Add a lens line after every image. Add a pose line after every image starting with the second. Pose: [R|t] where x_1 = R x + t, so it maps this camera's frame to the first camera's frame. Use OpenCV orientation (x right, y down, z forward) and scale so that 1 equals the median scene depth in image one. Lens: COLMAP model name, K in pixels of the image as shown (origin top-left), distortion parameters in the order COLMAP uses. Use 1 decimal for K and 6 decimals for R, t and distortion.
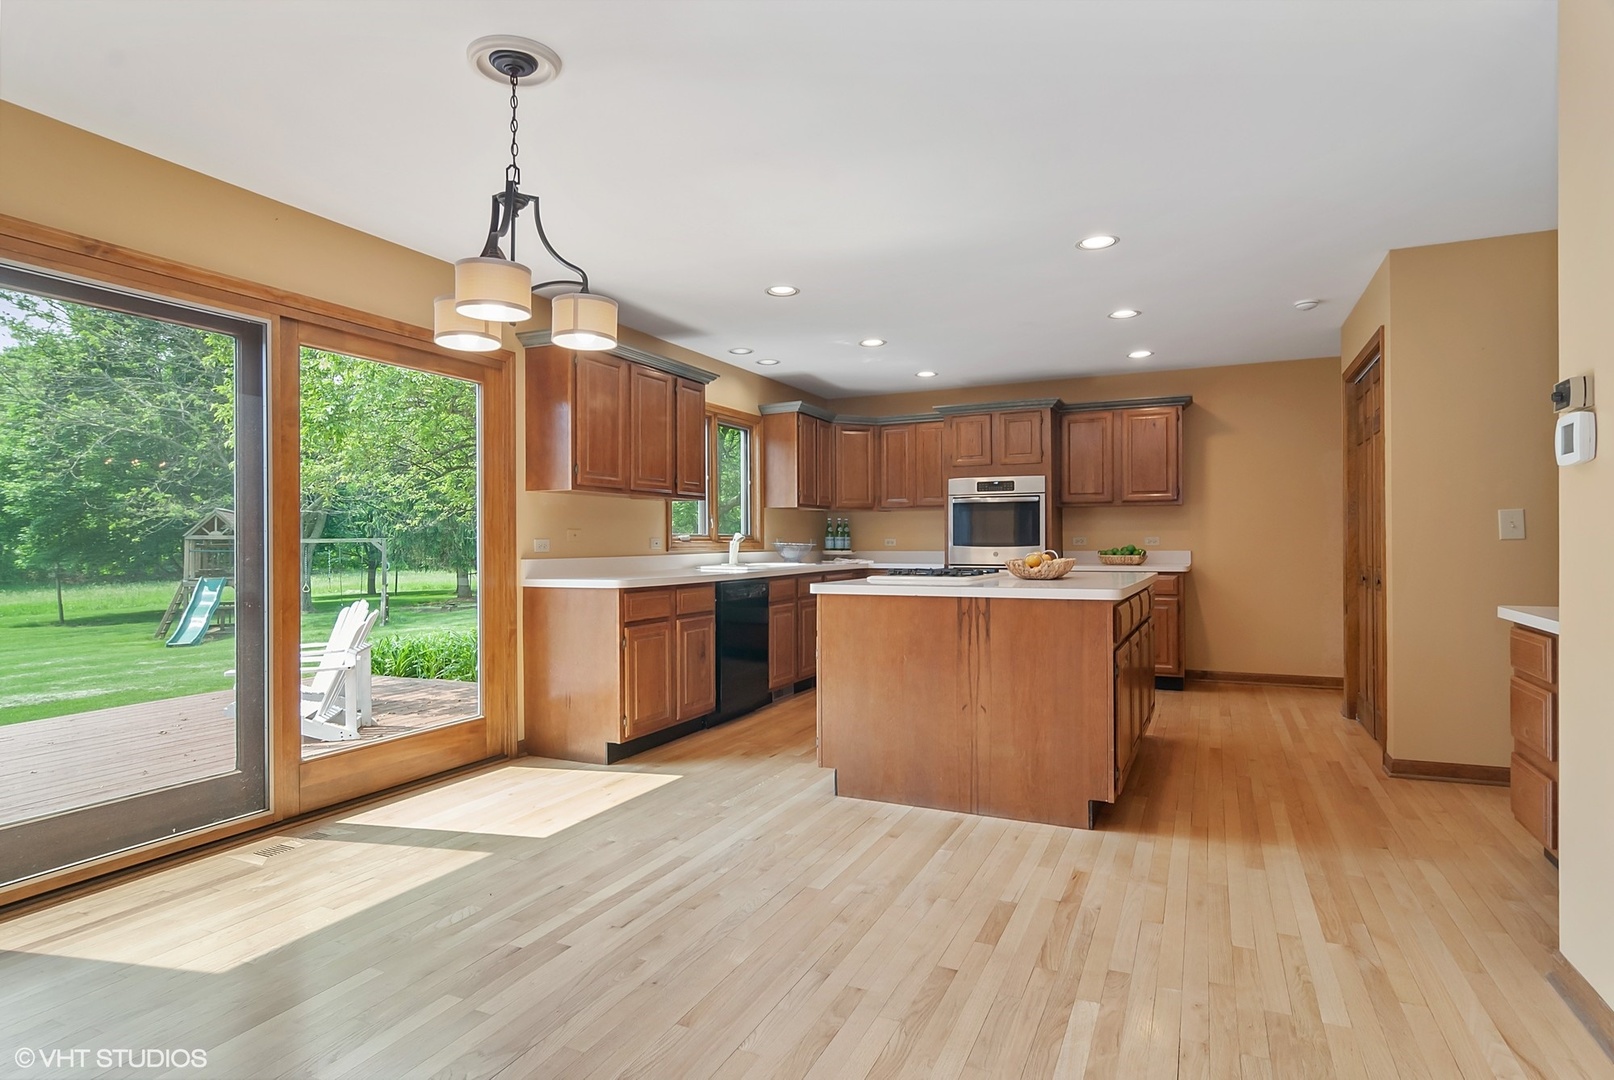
lens RADIAL K [[872.0, 0, 802.6], [0, 872.0, 541.6], [0, 0, 1]] dist [0.010719, -0.008784]
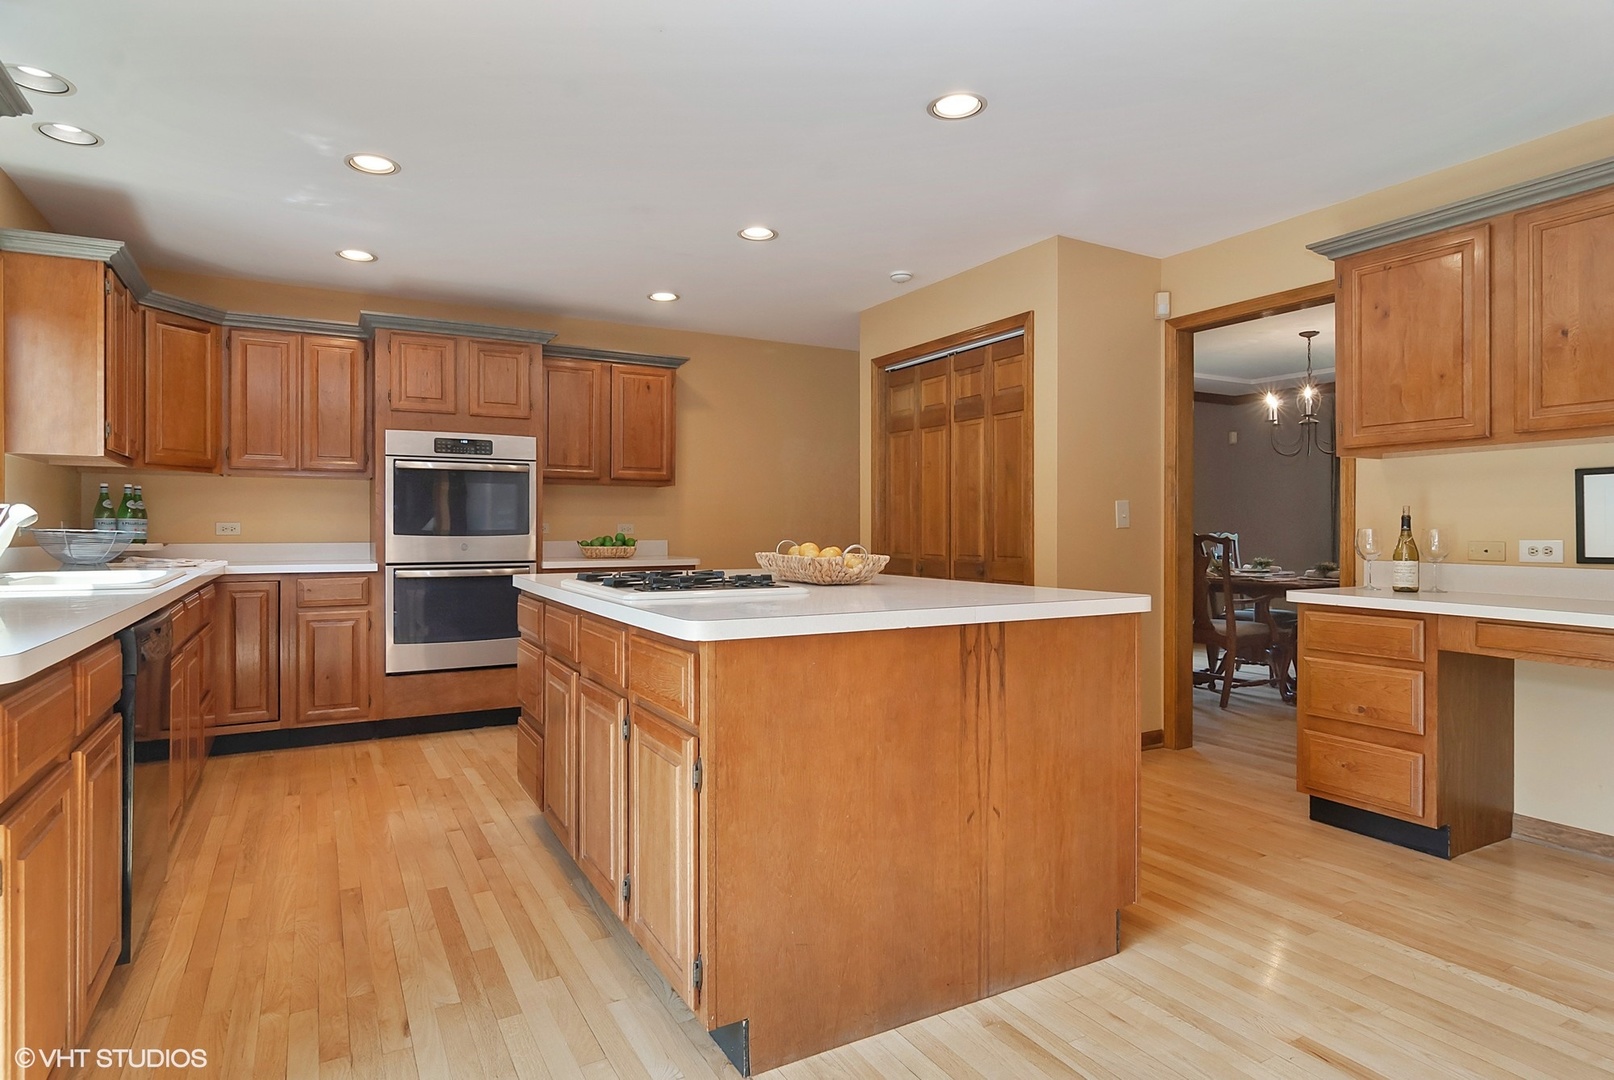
lens RADIAL K [[872.0, 0, 809.1], [0, 872.0, 533.8], [0, 0, 1]] dist [0.010719, -0.008784]
pose [[0.583189, -0.000002, 0.812337, -0.291416], [-0.002927, 0.999994, 0.002103, 0.003356], [-0.812331, -0.003604, 0.583185, 0.647590]]
